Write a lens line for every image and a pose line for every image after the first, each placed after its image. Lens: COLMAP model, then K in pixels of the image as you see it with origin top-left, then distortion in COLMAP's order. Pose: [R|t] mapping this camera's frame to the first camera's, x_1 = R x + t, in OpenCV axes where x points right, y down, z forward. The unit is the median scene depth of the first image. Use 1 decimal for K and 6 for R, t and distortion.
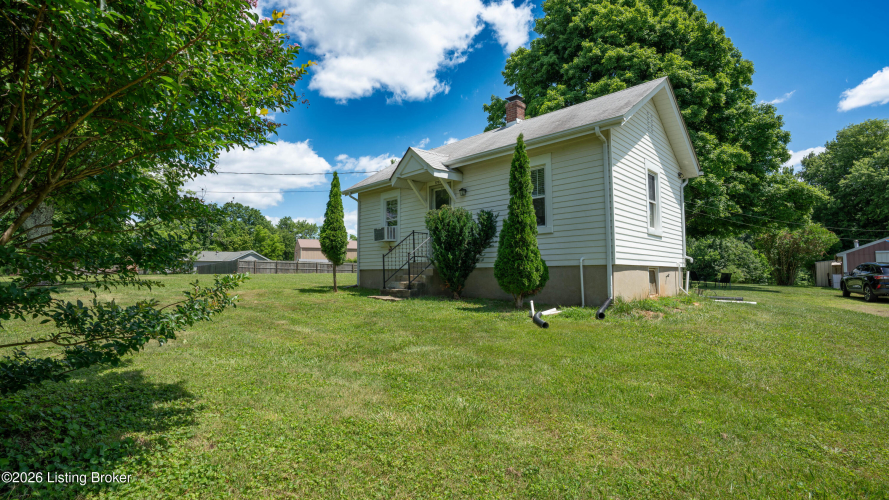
lens RADIAL K [[408.1, 0, 444.5], [0, 408.1, 250.0], [0, 0, 1]] dist [-0.055992, 0.000098]
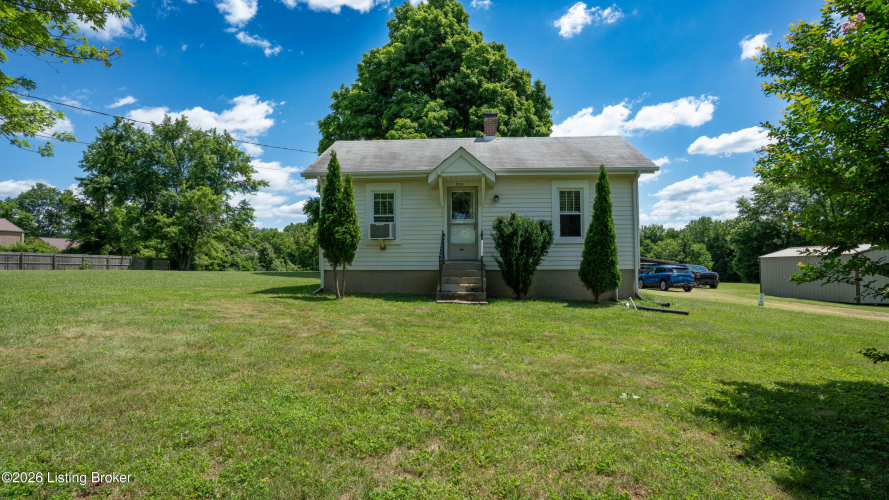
lens RADIAL K [[408.1, 0, 444.5], [0, 408.1, 250.0], [0, 0, 1]] dist [-0.055992, 0.000098]
pose [[0.757358, 0.029558, 0.652331, -0.444760], [-0.042519, 0.999087, 0.004094, -0.003485], [-0.651614, -0.030838, 0.757924, 0.153831]]
